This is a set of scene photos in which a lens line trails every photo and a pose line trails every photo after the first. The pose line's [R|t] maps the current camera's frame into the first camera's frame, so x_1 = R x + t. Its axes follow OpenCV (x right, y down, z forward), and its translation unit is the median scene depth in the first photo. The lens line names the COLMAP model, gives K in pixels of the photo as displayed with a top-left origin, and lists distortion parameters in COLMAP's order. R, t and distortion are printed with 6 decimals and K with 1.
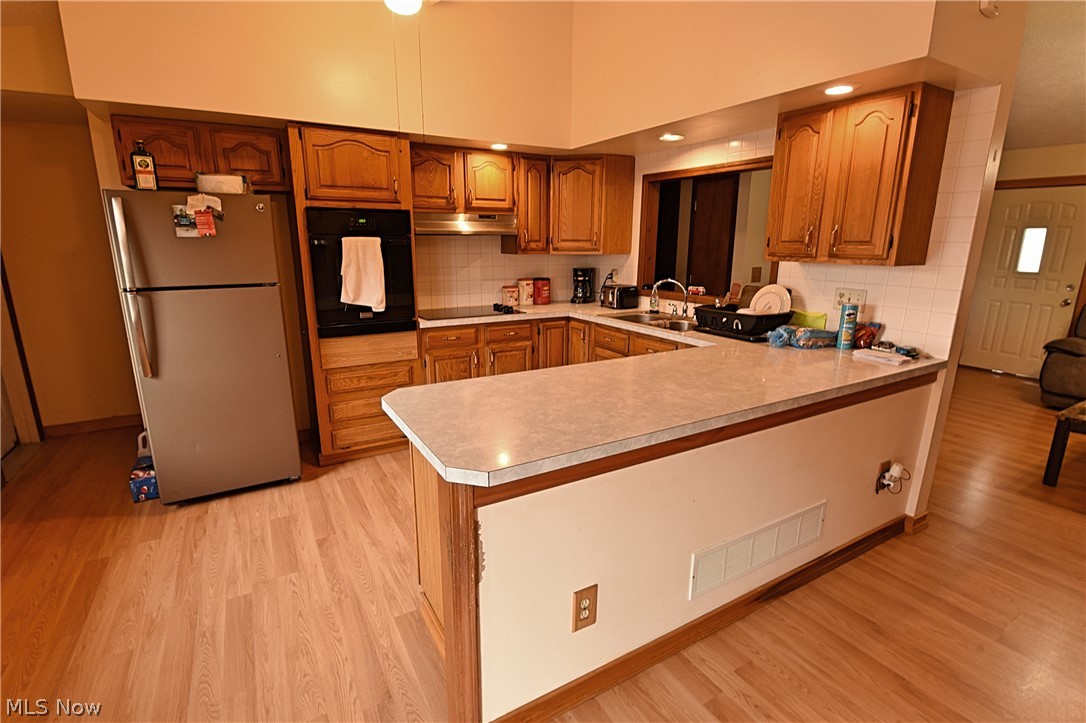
lens RADIAL K [[519.8, 0, 553.0], [0, 519.8, 366.7], [0, 0, 1]] dist [-0.005285, -0.005890]
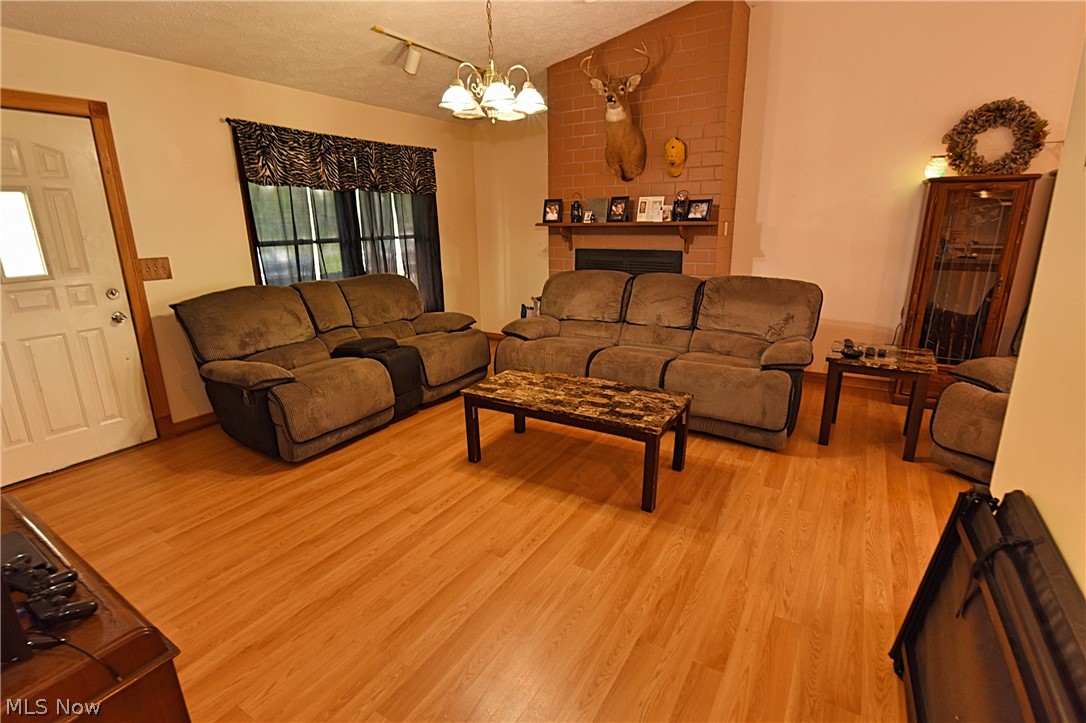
lens RADIAL K [[519.8, 0, 535.7], [0, 519.8, 359.8], [0, 0, 1]] dist [-0.005285, -0.005890]
pose [[-0.465603, -0.227955, 0.855132, 0.492598], [0.220476, 0.905914, 0.361538, -0.393655], [-0.857091, 0.356869, -0.371538, 1.688312]]
